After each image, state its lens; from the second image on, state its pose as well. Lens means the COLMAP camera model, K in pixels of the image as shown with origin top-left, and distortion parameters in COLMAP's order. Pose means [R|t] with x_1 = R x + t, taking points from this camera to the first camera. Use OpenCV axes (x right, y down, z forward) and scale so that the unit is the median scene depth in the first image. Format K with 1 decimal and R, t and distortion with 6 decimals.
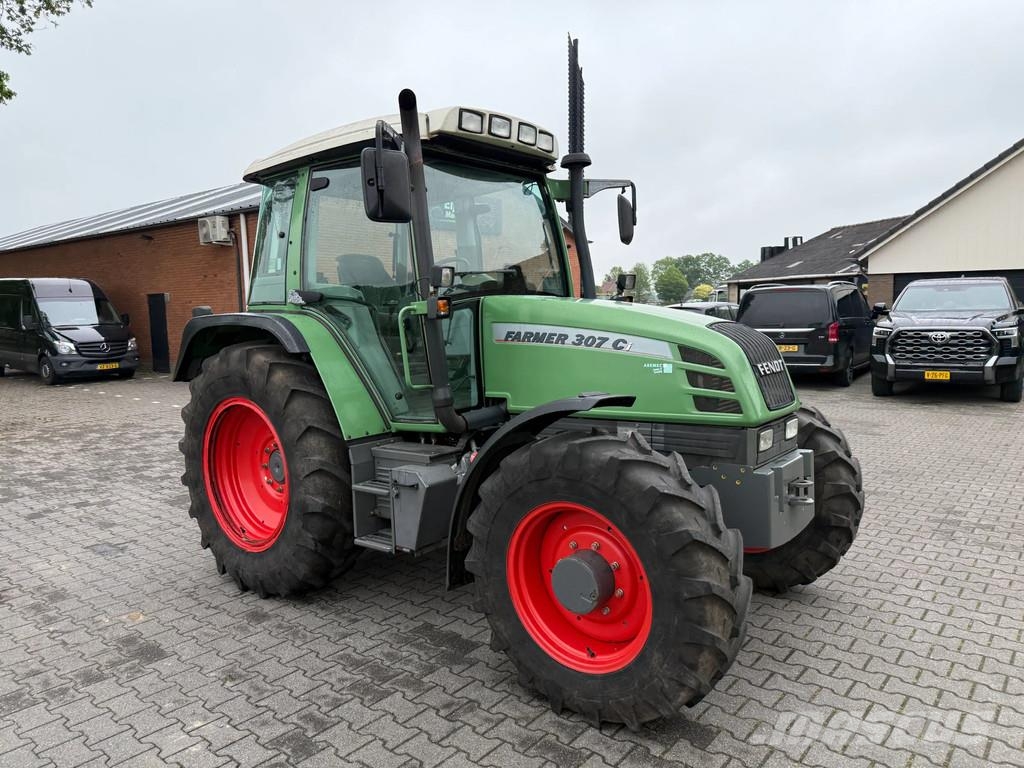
lens RADIAL K [[722.0, 0, 506.6], [0, 722.0, 388.4], [0, 0, 1]] dist [0.032717, -0.040477]
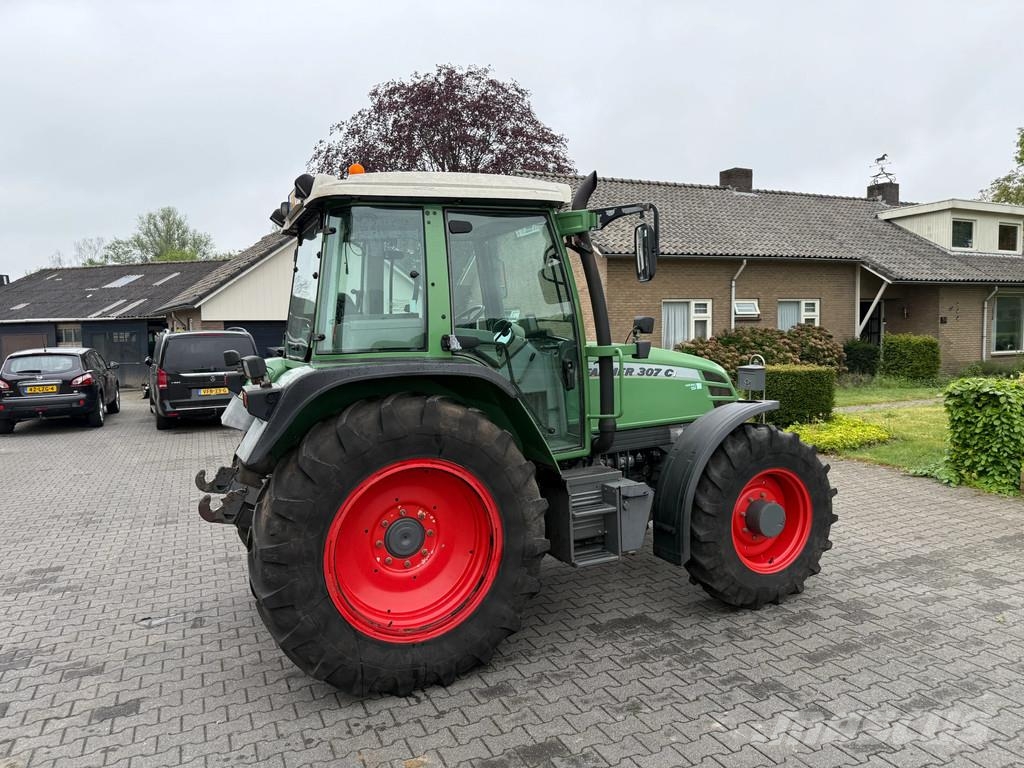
lens RADIAL K [[722.0, 0, 506.6], [0, 722.0, 388.4], [0, 0, 1]] dist [0.032717, -0.040477]
pose [[0.452979, -0.059926, 0.889505, -1.167334], [0.113866, 0.993456, 0.008943, -0.071935], [-0.884220, 0.097234, 0.456838, 0.557572]]
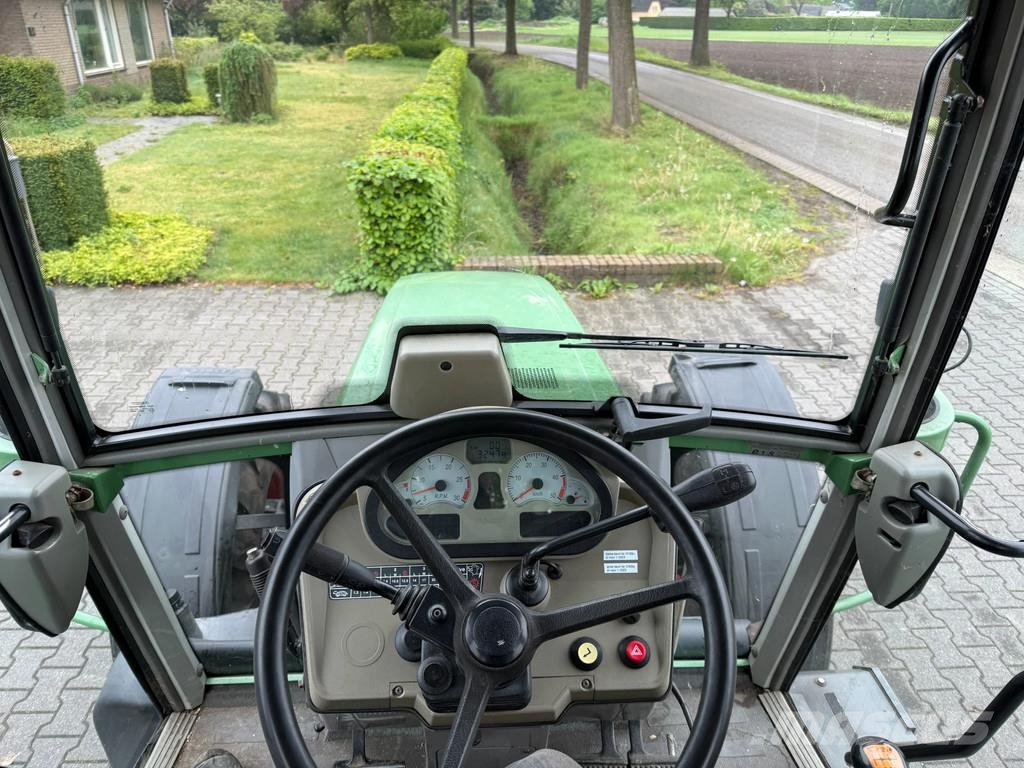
lens RADIAL K [[722.0, 0, 506.6], [0, 722.0, 388.4], [0, 0, 1]] dist [0.032717, -0.040477]
pose [[-0.672419, -0.328652, 0.663205, -0.186350], [0.084615, 0.856010, 0.509987, -0.304845], [-0.735319, 0.399042, -0.547788, 1.235358]]
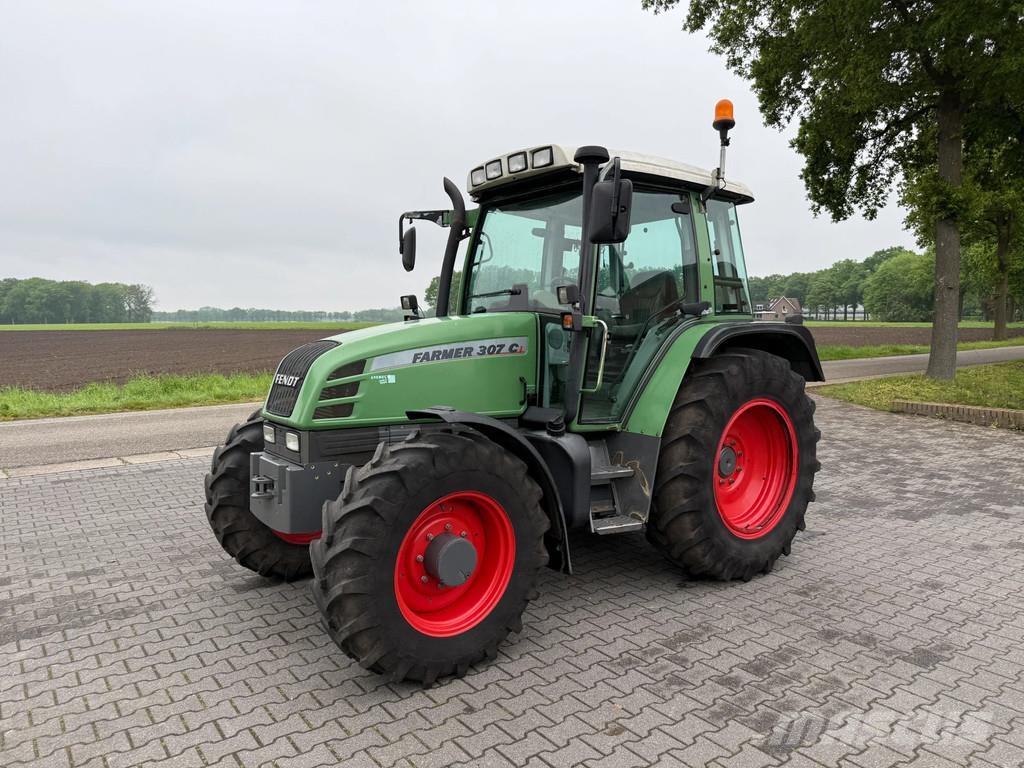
lens RADIAL K [[722.9, 0, 505.8], [0, 722.9, 393.8], [0, 0, 1]] dist [0.024880, -0.029381]
pose [[-0.240718, 0.116241, -0.963609, 1.198104], [-0.098687, 0.984726, 0.143441, -0.178749], [0.965565, 0.129624, -0.225570, 1.370659]]
